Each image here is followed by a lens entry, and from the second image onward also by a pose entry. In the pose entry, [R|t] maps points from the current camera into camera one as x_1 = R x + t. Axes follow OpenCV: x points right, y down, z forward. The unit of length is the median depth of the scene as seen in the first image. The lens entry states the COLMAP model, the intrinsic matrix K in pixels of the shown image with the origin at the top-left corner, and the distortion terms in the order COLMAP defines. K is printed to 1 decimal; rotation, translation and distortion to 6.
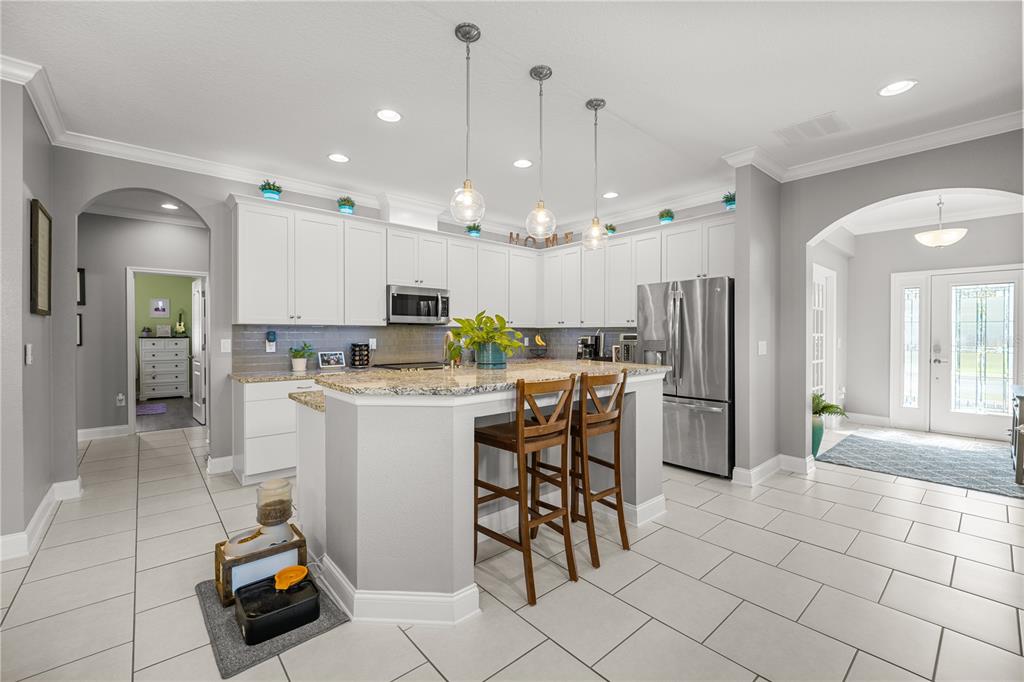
lens RADIAL K [[427.9, 0, 512.0], [0, 427.9, 341.0], [0, 0, 1]] dist [-0.023559, -0.000008]
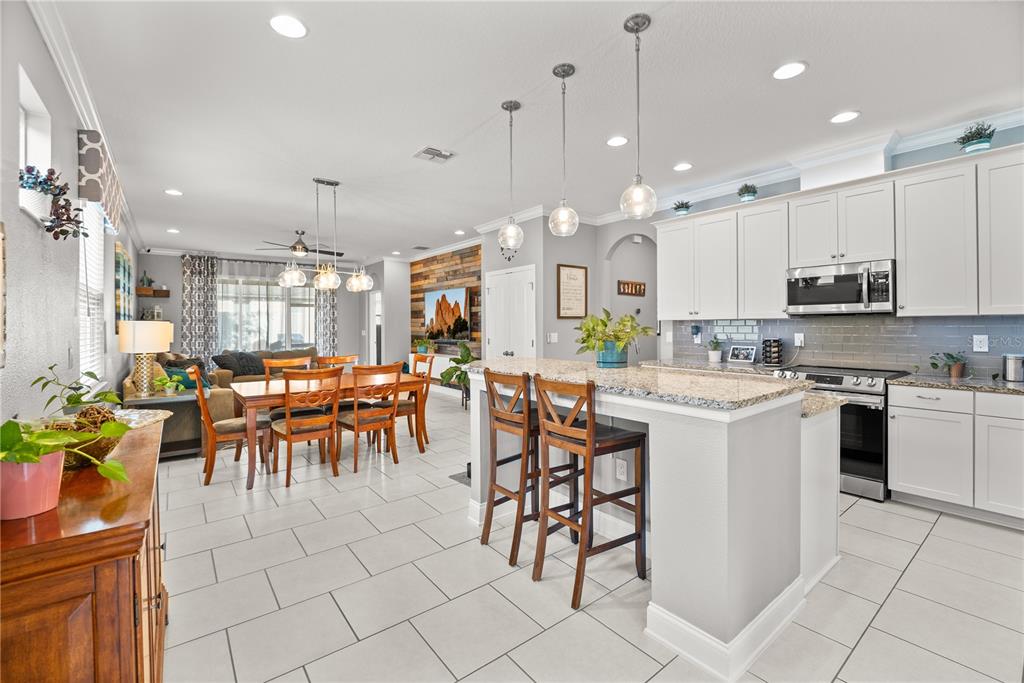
lens RADIAL K [[430.2, 0, 516.9], [0, 430.2, 332.8], [0, 0, 1]] dist [0.002442, 0.000016]
pose [[-0.046503, 0.015698, -0.998795, 0.661438], [-0.008467, 0.999834, 0.016108, -0.019005], [0.998882, 0.009206, -0.046362, 0.584008]]
